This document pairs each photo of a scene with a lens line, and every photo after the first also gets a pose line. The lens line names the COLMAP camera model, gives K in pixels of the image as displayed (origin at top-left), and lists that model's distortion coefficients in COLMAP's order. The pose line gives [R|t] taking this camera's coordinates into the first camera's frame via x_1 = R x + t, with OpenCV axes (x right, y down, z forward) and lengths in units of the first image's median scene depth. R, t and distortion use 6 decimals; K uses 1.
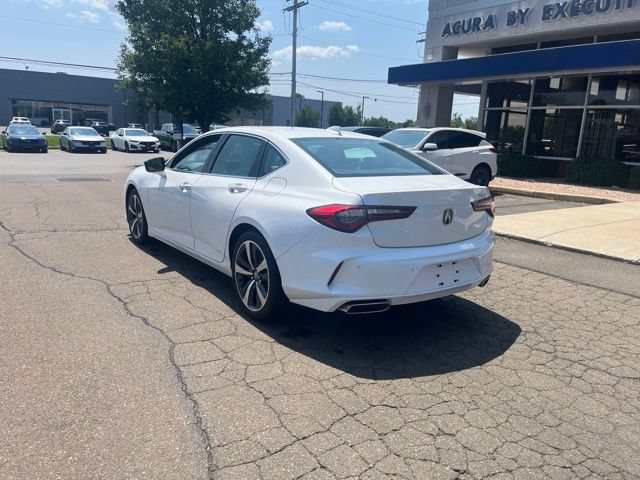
lens RADIAL K [[484.4, 0, 320.6], [0, 484.4, 236.6], [0, 0, 1]] dist [0.074694, -0.095572]
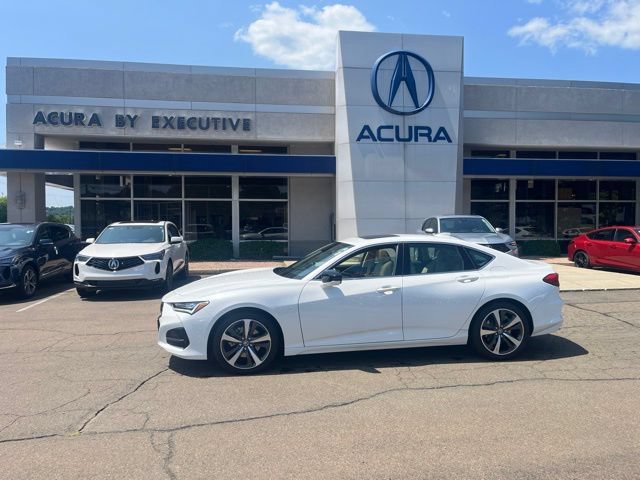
lens RADIAL K [[484.4, 0, 320.6], [0, 484.4, 236.6], [0, 0, 1]] dist [0.074694, -0.095572]
pose [[0.459231, -0.067055, 0.885782, -1.201686], [0.207418, 0.977678, -0.033524, -0.192144], [-0.863762, 0.199122, 0.462889, 0.491528]]
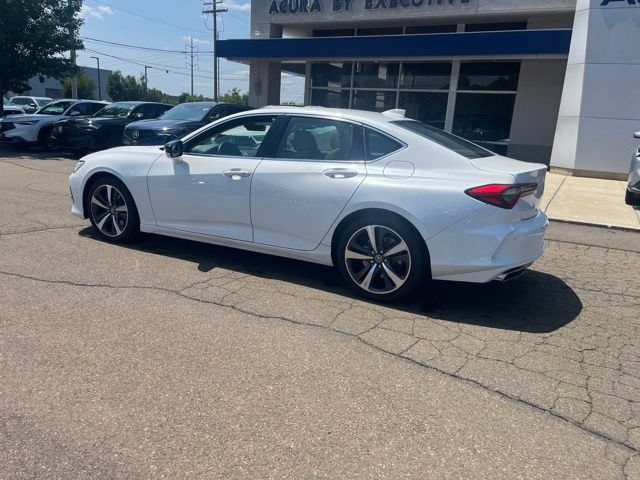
lens RADIAL K [[484.4, 0, 320.6], [0, 484.4, 236.6], [0, 0, 1]] dist [0.074694, -0.095572]
pose [[0.899721, -0.094251, 0.426168, -0.460694], [0.073127, 0.995156, 0.065703, -0.028530], [-0.430296, -0.027950, 0.902255, 0.096226]]
